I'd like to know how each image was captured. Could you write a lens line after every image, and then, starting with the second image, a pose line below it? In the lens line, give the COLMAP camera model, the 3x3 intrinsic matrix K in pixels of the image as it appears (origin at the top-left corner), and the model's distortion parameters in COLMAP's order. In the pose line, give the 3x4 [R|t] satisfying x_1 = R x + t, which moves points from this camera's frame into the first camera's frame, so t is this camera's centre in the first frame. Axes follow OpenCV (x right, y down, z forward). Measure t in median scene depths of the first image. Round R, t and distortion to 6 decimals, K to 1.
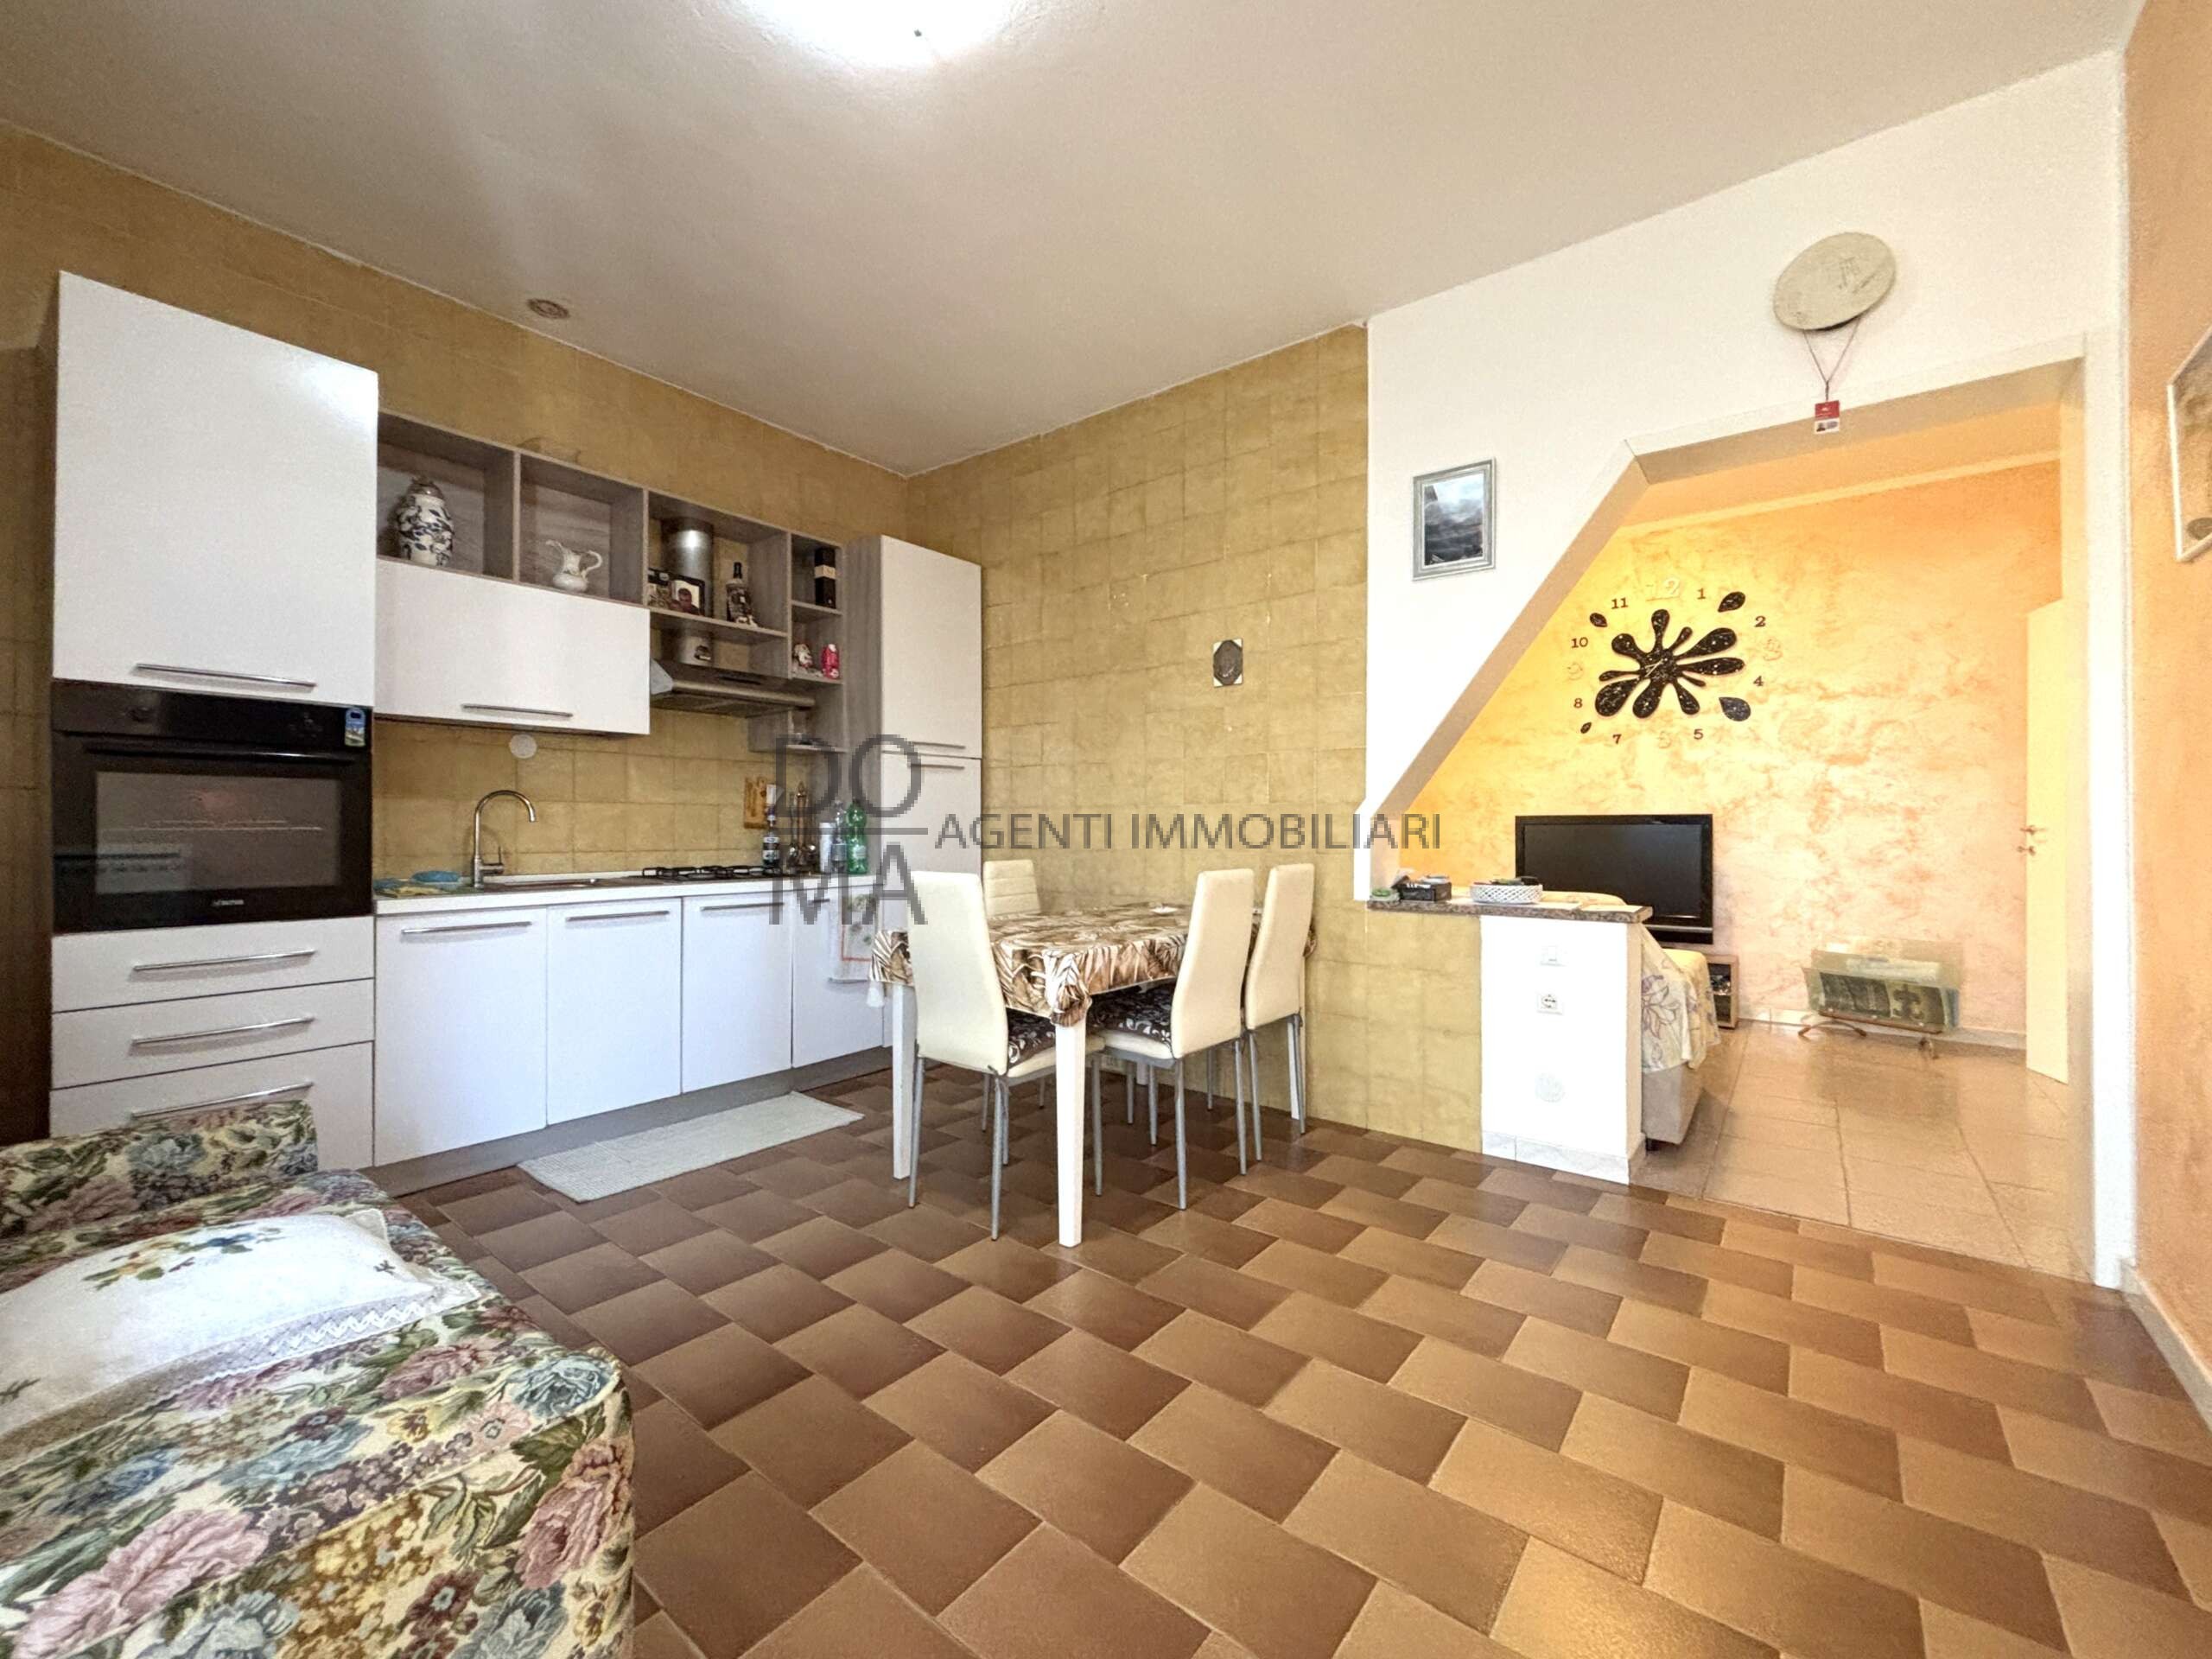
lens RADIAL K [[899.1, 0, 1120.7], [0, 899.1, 823.0], [0, 0, 1]] dist [0.000704, -0.000135]
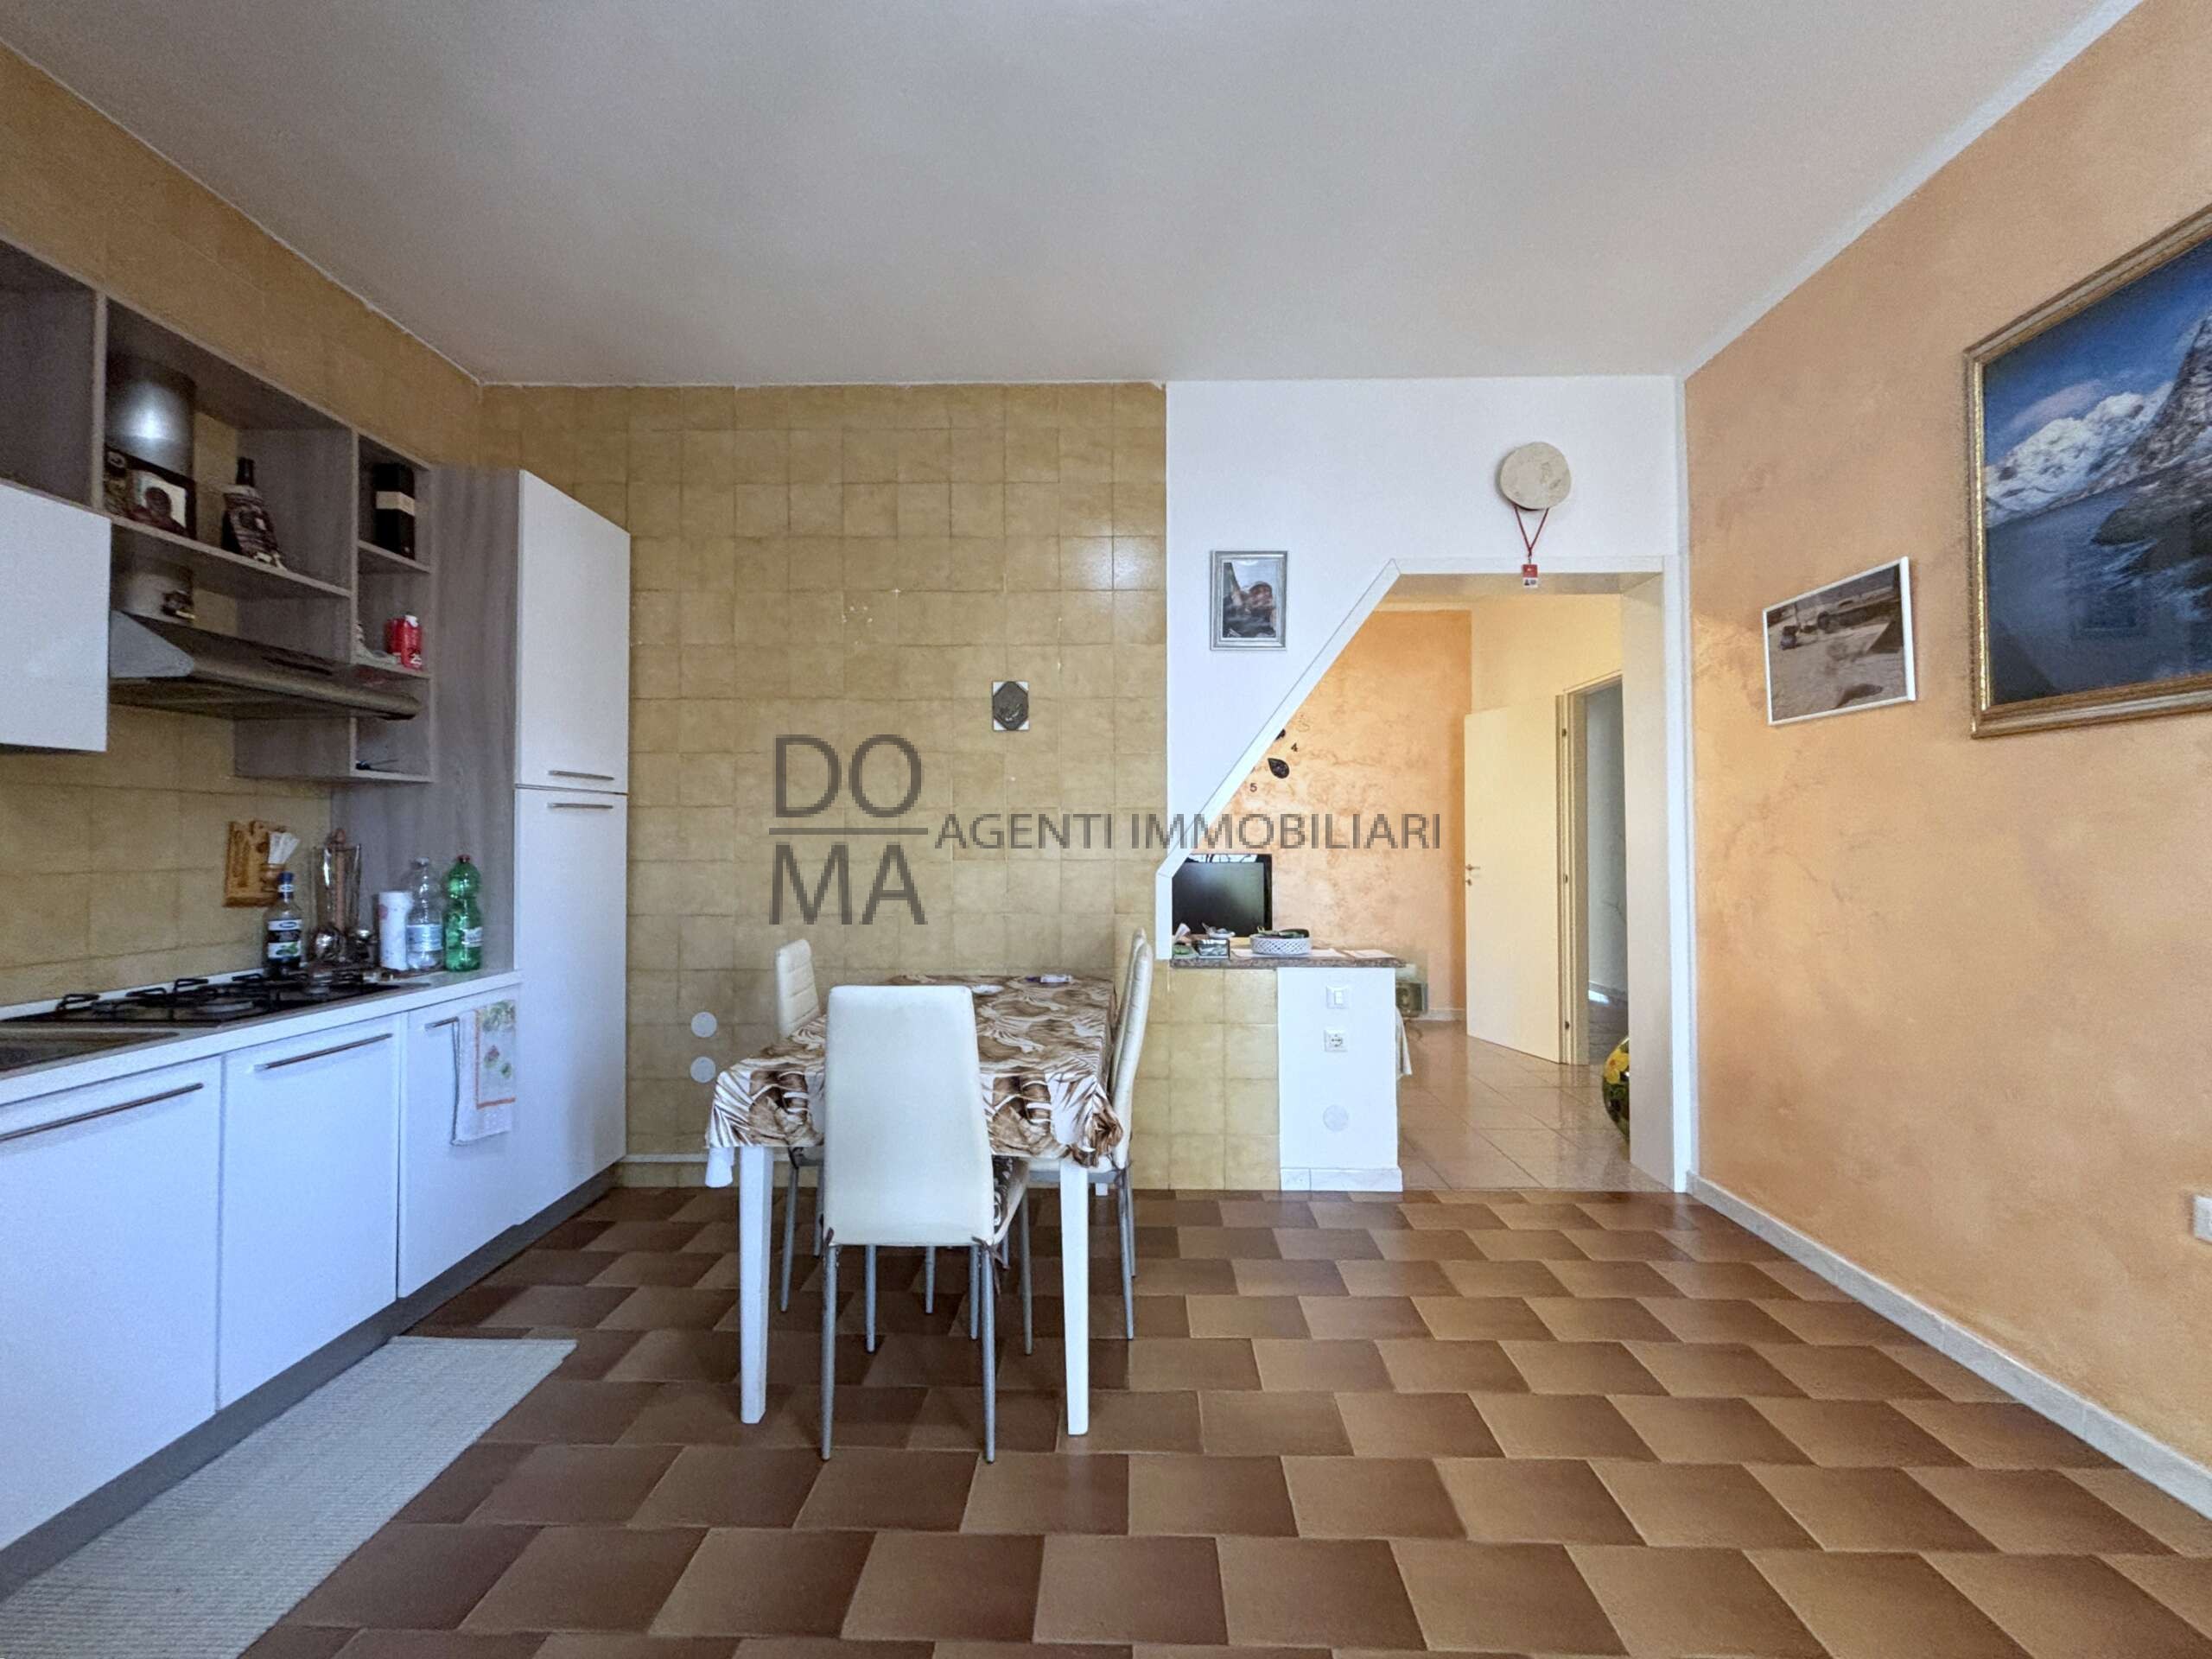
lens RADIAL K [[899.9, 0, 1108.6], [0, 899.9, 827.5], [0, 0, 1]] dist [0.000650, 0.000307]
pose [[0.804498, 0.007363, 0.593909, -0.337086], [-0.001884, 0.999950, -0.009845, -0.046161], [-0.593952, 0.006801, 0.804472, 0.206133]]
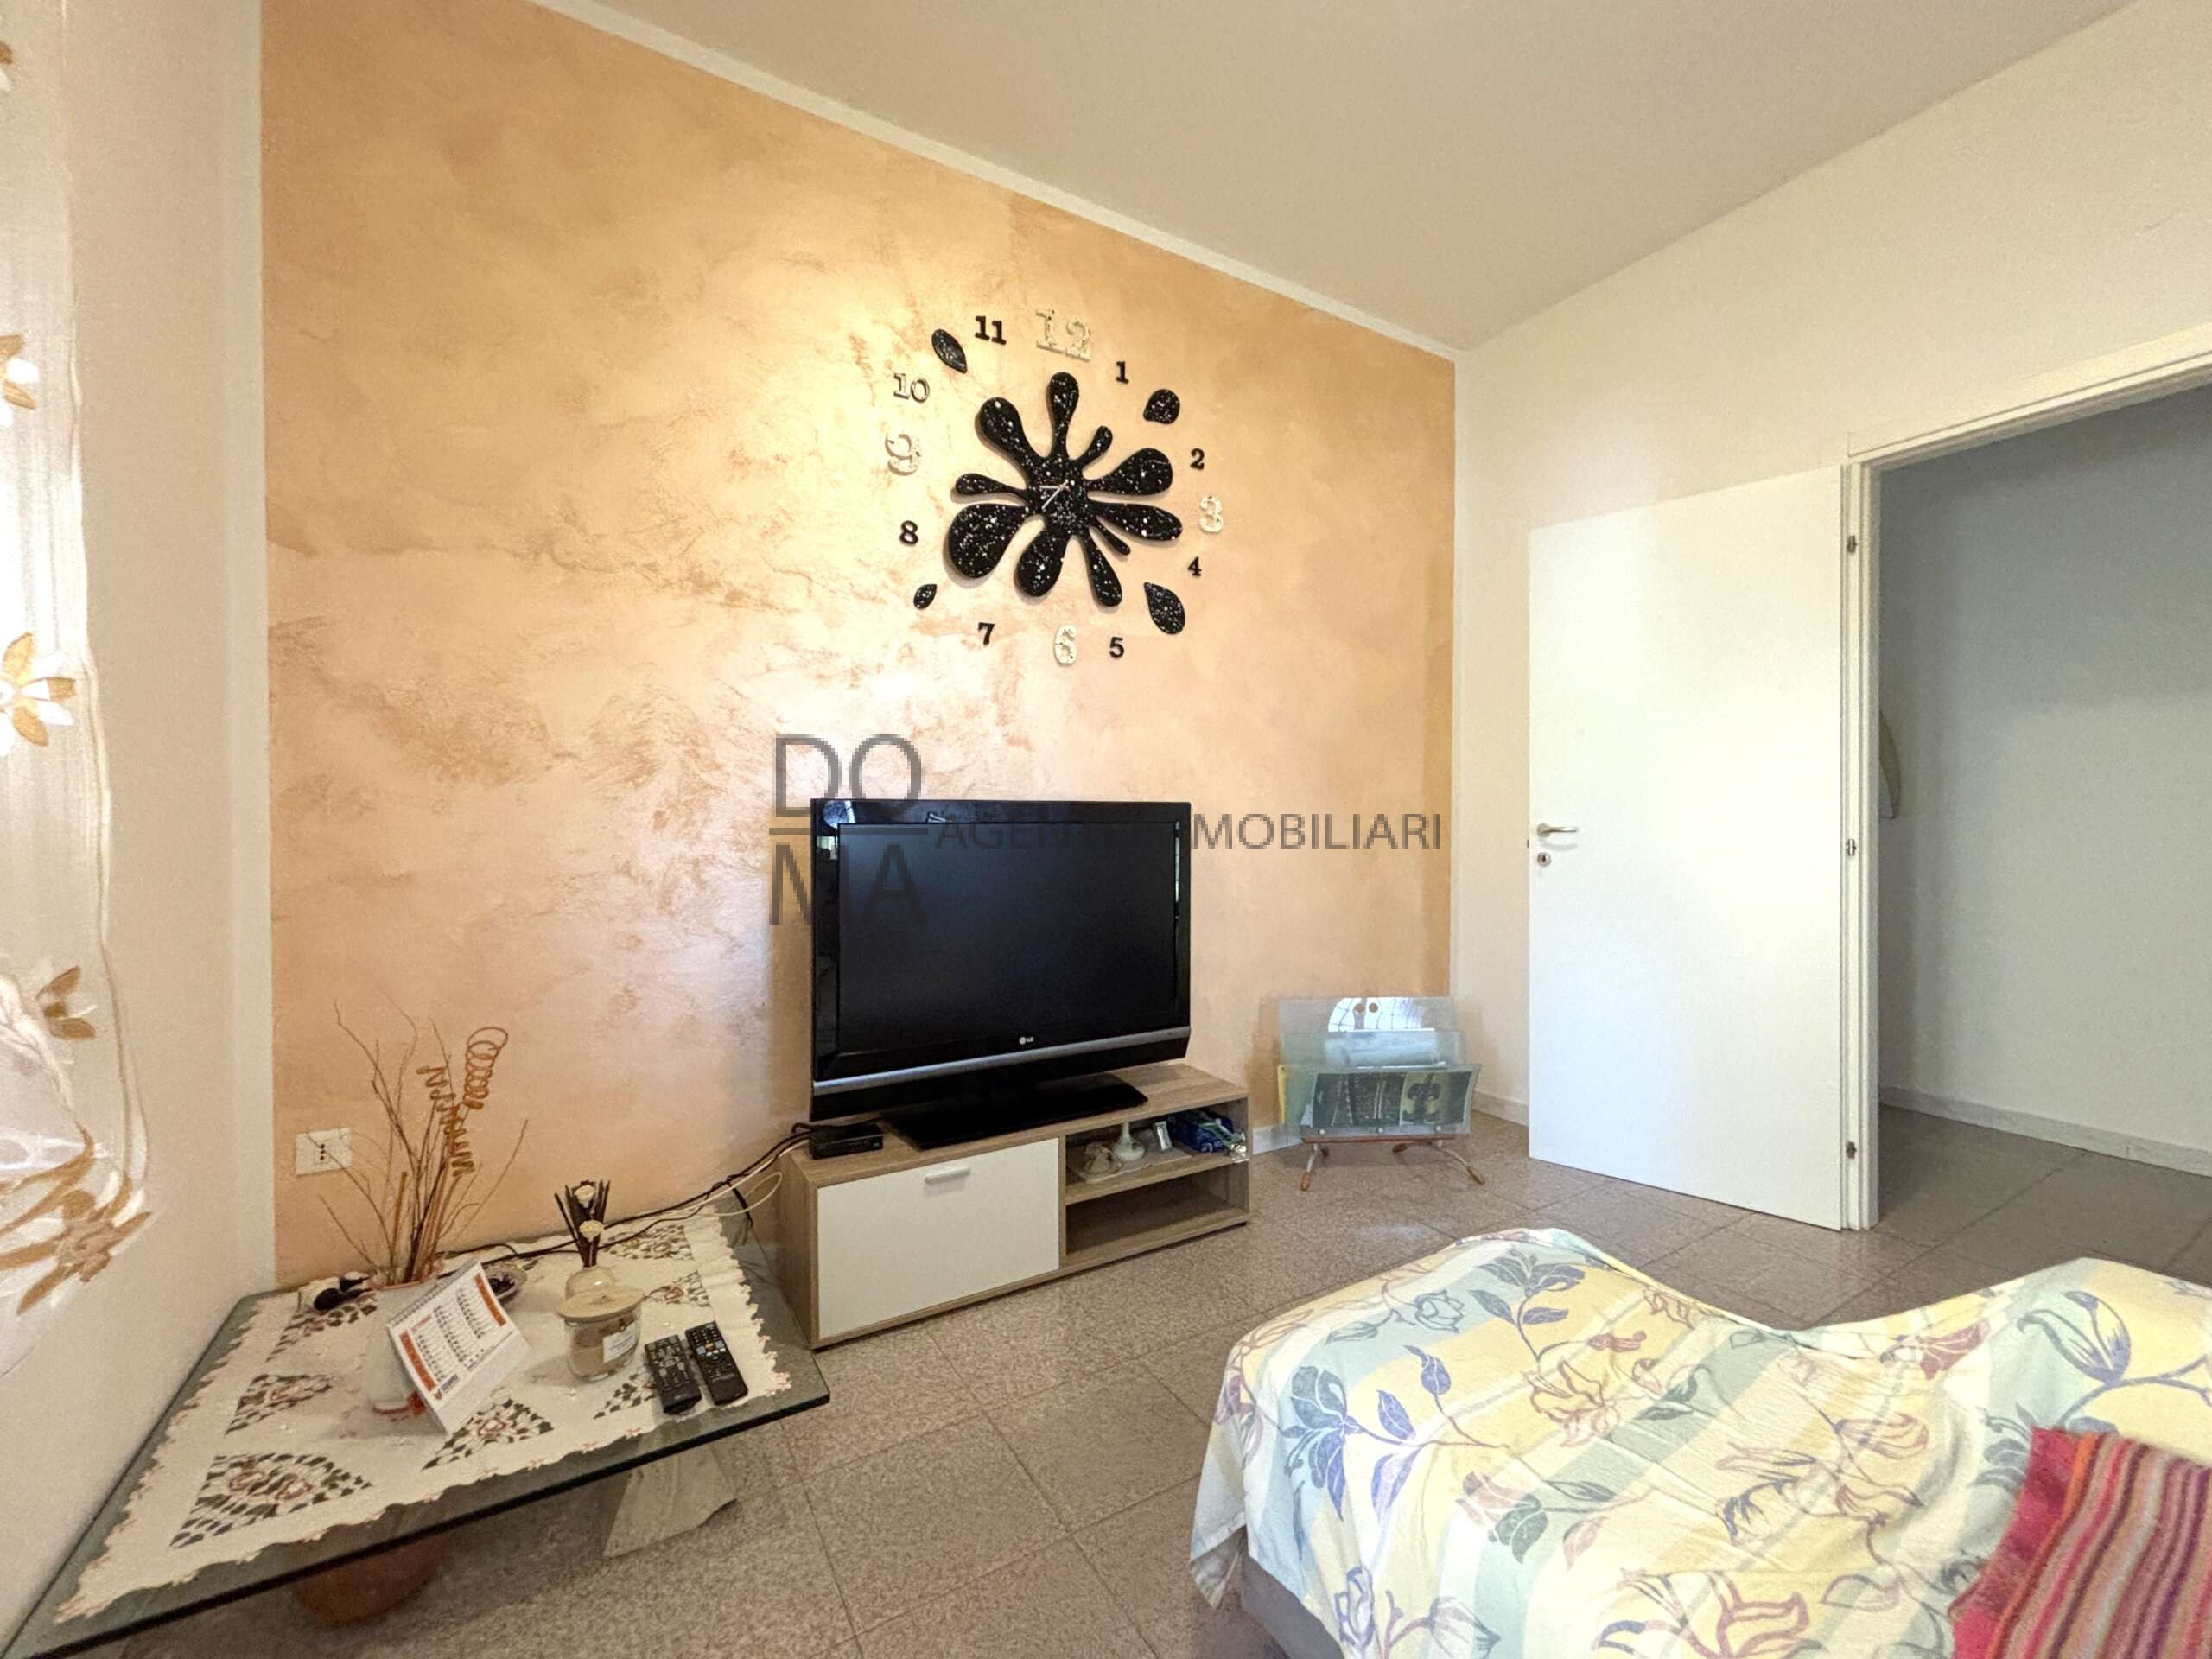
lens RADIAL K [[897.1, 0, 1107.4], [0, 897.1, 832.0], [0, 0, 1]] dist [0.000423, 0.000588]
pose [[0.368584, -0.017401, 0.929432, 0.236019], [-0.004275, 0.999782, 0.020414, -0.005200], [-0.929585, -0.011498, 0.368429, 1.177379]]
